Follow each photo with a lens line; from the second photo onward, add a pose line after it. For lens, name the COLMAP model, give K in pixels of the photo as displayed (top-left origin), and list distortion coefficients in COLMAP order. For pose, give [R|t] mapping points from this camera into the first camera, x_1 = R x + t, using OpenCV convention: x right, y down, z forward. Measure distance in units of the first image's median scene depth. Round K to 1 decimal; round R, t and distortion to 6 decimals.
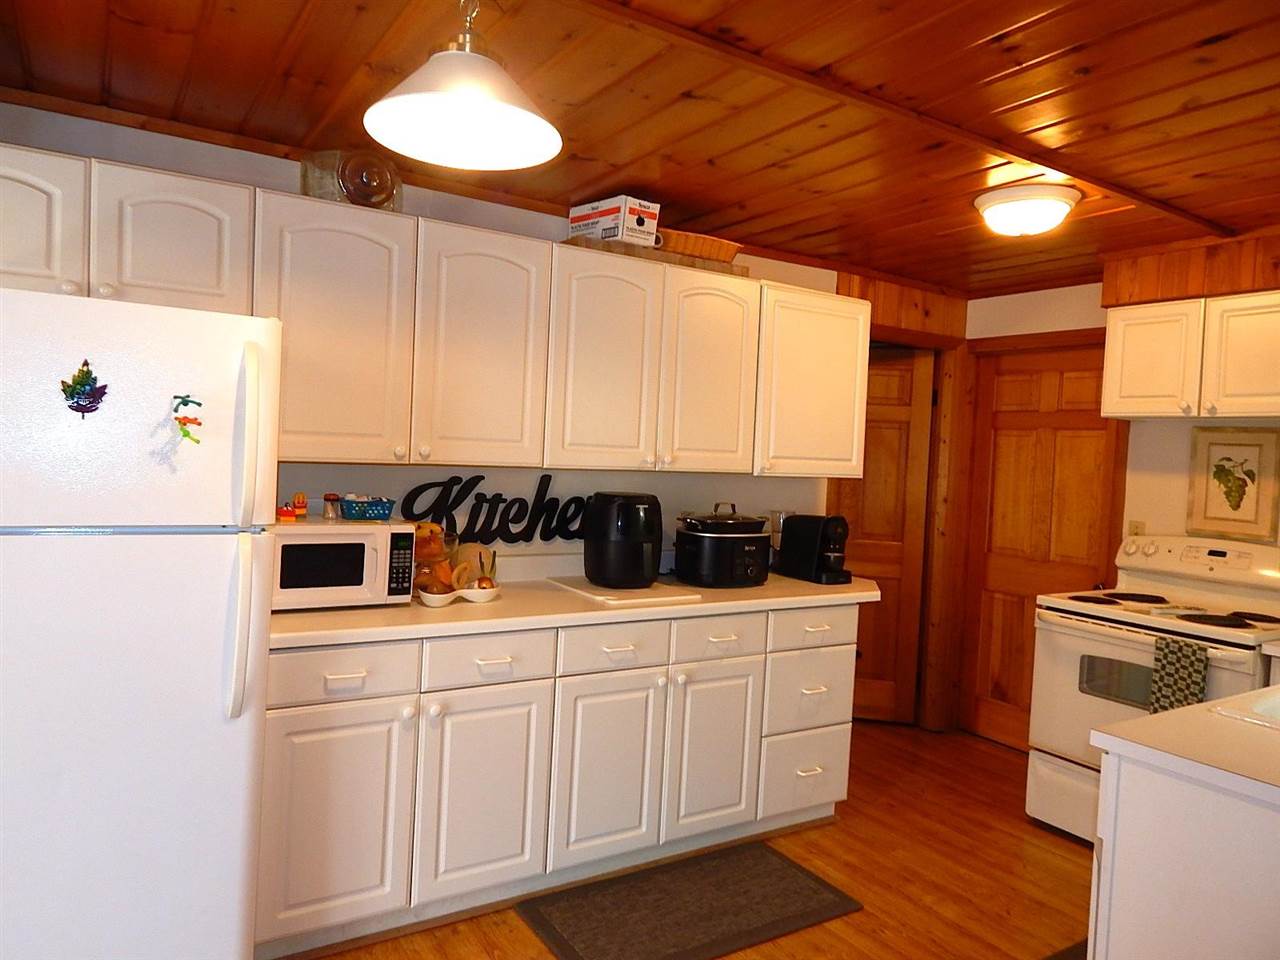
lens RADIAL K [[862.9, 0, 638.5], [0, 862.9, 479.6], [0, 0, 1]] dist [-0.000497, -0.000133]
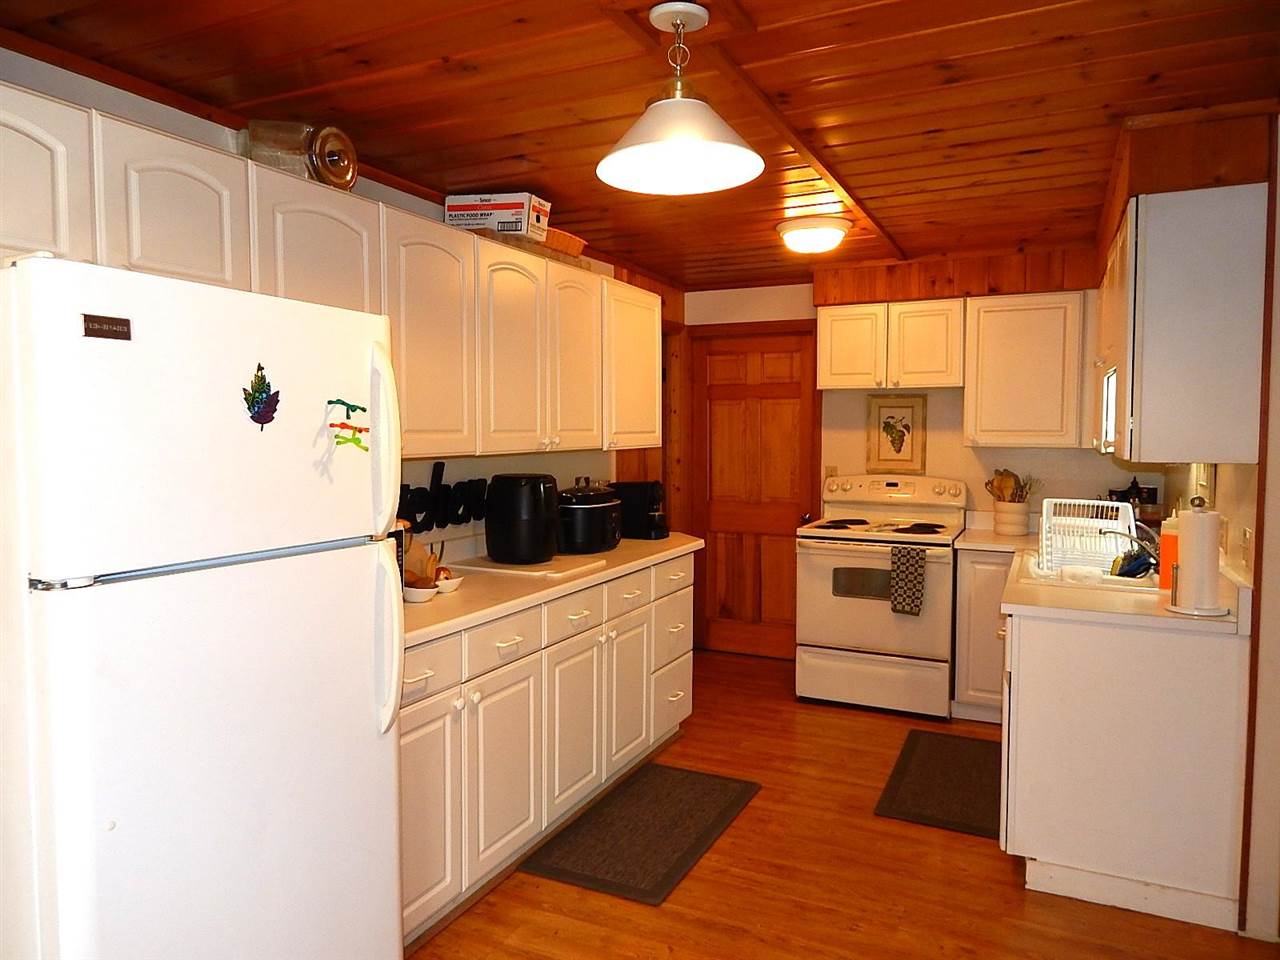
lens RADIAL K [[862.9, 0, 638.2], [0, 862.9, 478.2], [0, 0, 1]] dist [-0.000497, -0.000133]
pose [[0.848118, -0.078967, 0.523889, -0.446285], [0.060328, 0.996793, 0.052585, -0.025700], [-0.526361, -0.012993, 0.850162, 0.022393]]
